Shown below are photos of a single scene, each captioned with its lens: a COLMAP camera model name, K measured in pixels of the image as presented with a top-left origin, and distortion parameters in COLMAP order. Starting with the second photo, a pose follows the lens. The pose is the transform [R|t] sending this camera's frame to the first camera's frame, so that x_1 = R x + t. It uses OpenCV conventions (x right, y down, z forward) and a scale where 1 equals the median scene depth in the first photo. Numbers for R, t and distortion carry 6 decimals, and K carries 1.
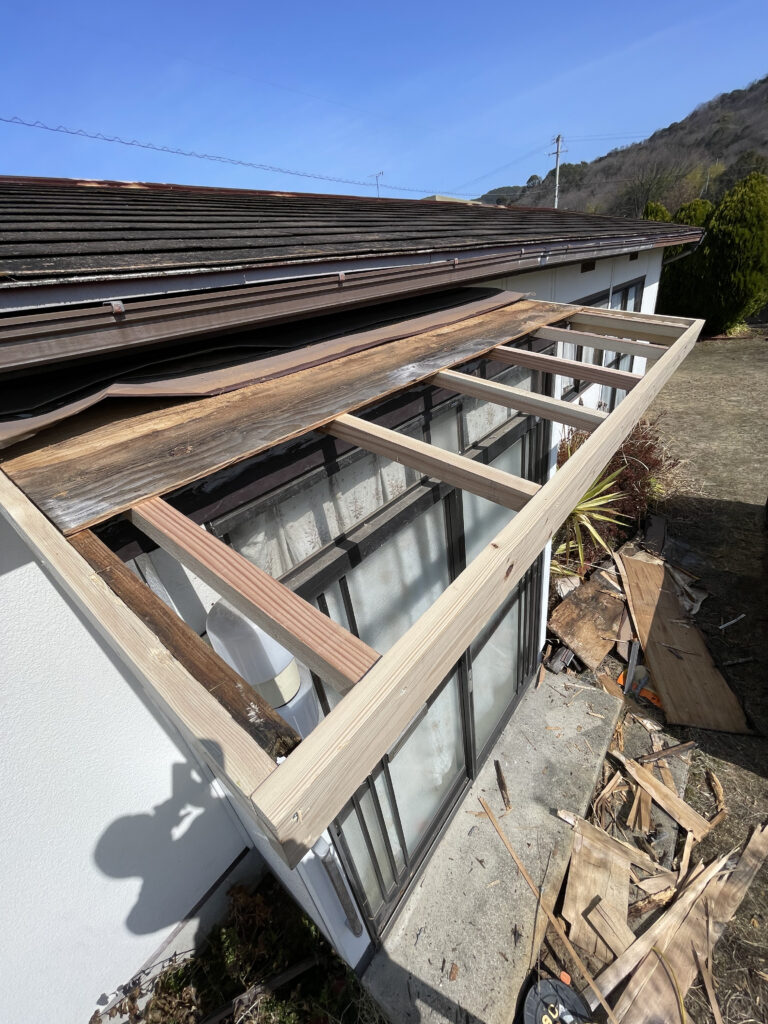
lens RADIAL K [[412.0, 0, 380.3], [0, 412.0, 511.5], [0, 0, 1]] dist [-0.003739, -0.000079]
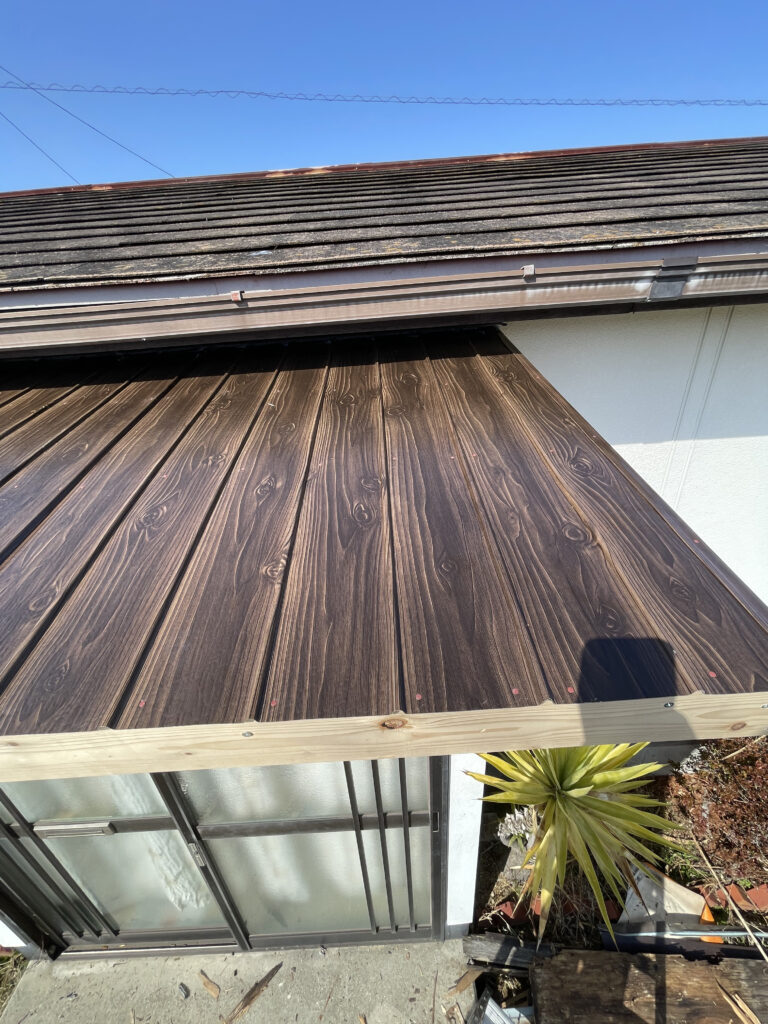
lens RADIAL K [[412.0, 0, 386.1], [0, 412.0, 508.6], [0, 0, 1]] dist [-0.003739, -0.000079]
pose [[0.656827, 0.425305, -0.622650, 0.626926], [-0.387873, 0.898696, 0.204696, -0.428768], [0.646631, 0.107059, 0.755252, 0.585473]]
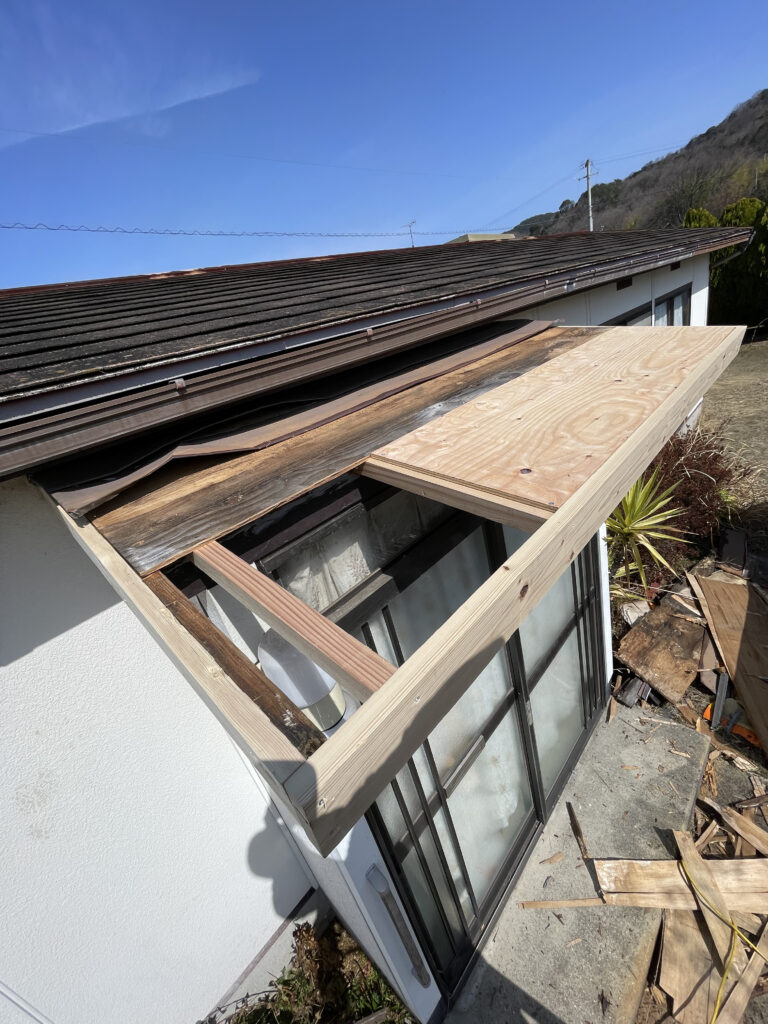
lens RADIAL K [[412.0, 0, 380.1], [0, 412.0, 512.5], [0, 0, 1]] dist [-0.003739, -0.000079]
pose [[0.989735, -0.065680, -0.126929, 0.025045], [0.055616, 0.995139, -0.081273, 0.002109], [0.131650, 0.073379, 0.988577, -0.031575]]
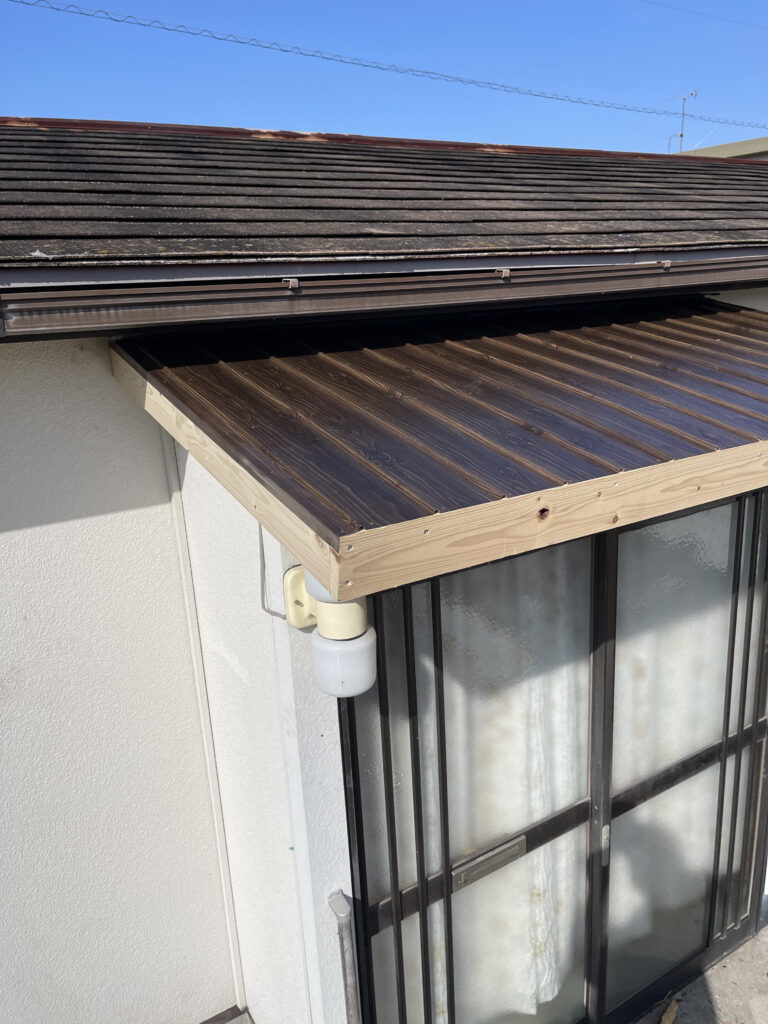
lens RADIAL K [[773.3, 0, 394.6], [0, 773.3, 521.5], [0, 0, 1]] dist [0.065128, -0.087911]
pose [[0.945870, 0.177310, -0.271829, 0.144211], [-0.223223, 0.963418, -0.148317, 0.168755], [0.235587, 0.200967, 0.950848, -0.363133]]
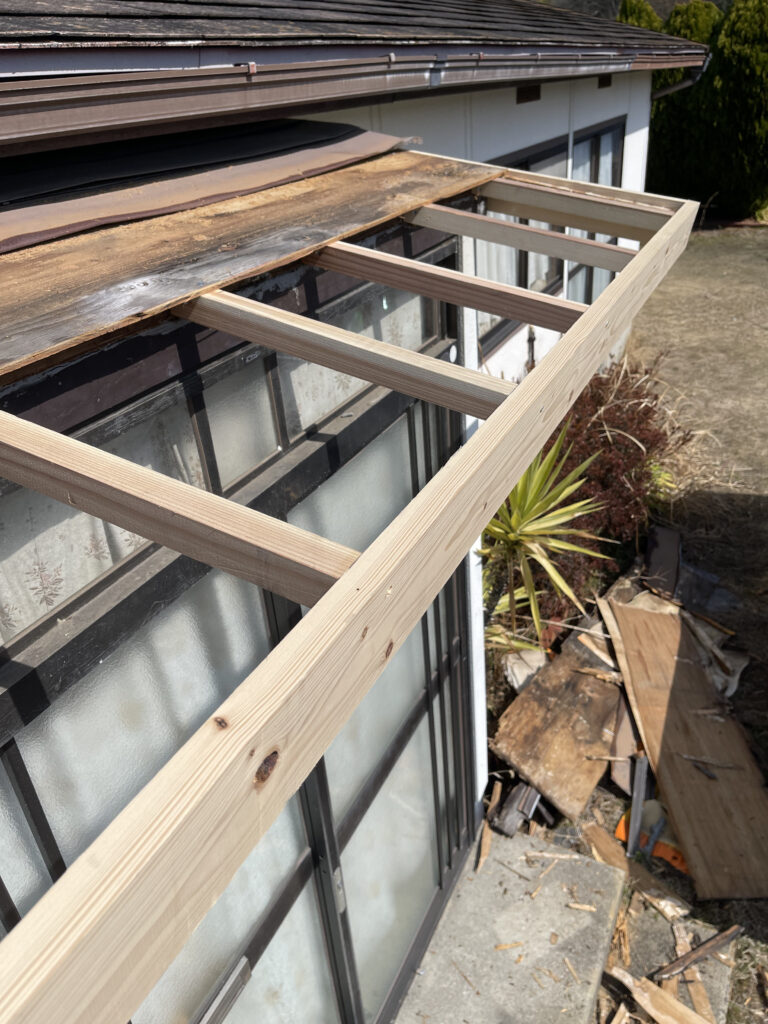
lens RADIAL K [[773.3, 0, 378.6], [0, 773.3, 516.2], [0, 0, 1]] dist [0.065128, -0.087911]
pose [[0.972793, -0.052690, 0.225606, 0.070122], [0.057576, 0.998226, -0.015132, -0.030186], [-0.224409, 0.027710, 0.974101, 0.039111]]
